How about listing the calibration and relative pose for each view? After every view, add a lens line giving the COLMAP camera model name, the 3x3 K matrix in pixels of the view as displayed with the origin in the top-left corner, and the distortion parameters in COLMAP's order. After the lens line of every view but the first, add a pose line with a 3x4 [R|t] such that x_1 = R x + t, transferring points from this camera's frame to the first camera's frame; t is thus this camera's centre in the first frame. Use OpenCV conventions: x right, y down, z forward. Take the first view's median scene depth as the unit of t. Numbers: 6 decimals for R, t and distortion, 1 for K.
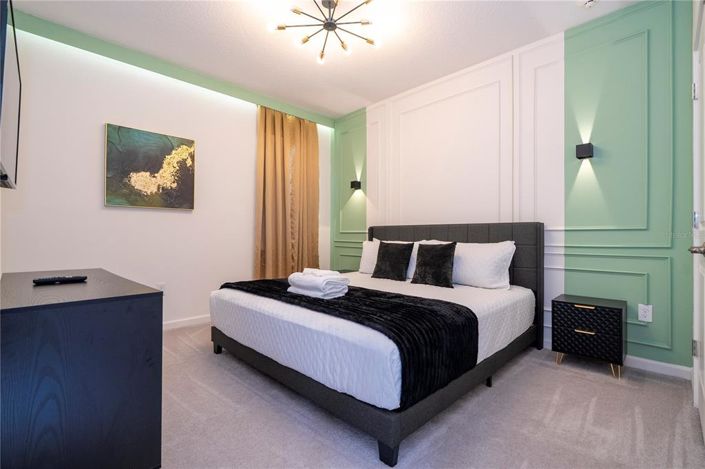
lens RADIAL K [[320.9, 0, 352.6], [0, 320.9, 233.6], [0, 0, 1]] dist [-0.003488, -0.000433]
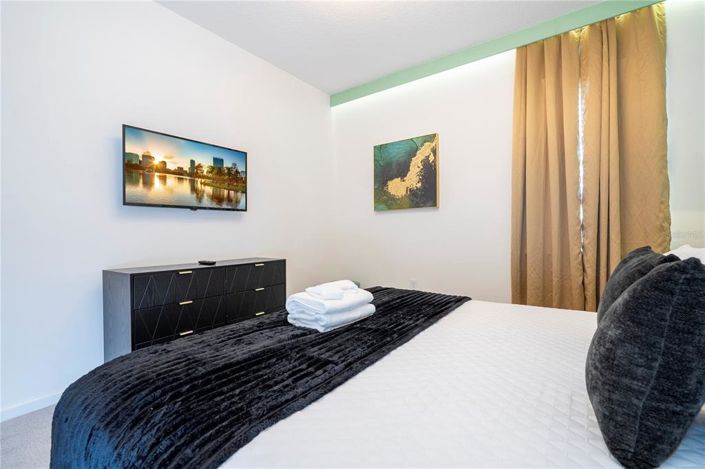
lens RADIAL K [[320.9, 0, 352.3], [0, 320.9, 235.5], [0, 0, 1]] dist [-0.003488, -0.000433]
pose [[0.166620, -0.002647, -0.986018, 0.409529], [0.018489, 0.999829, 0.000440, 0.004101], [0.985848, -0.018304, 0.166640, 0.622684]]
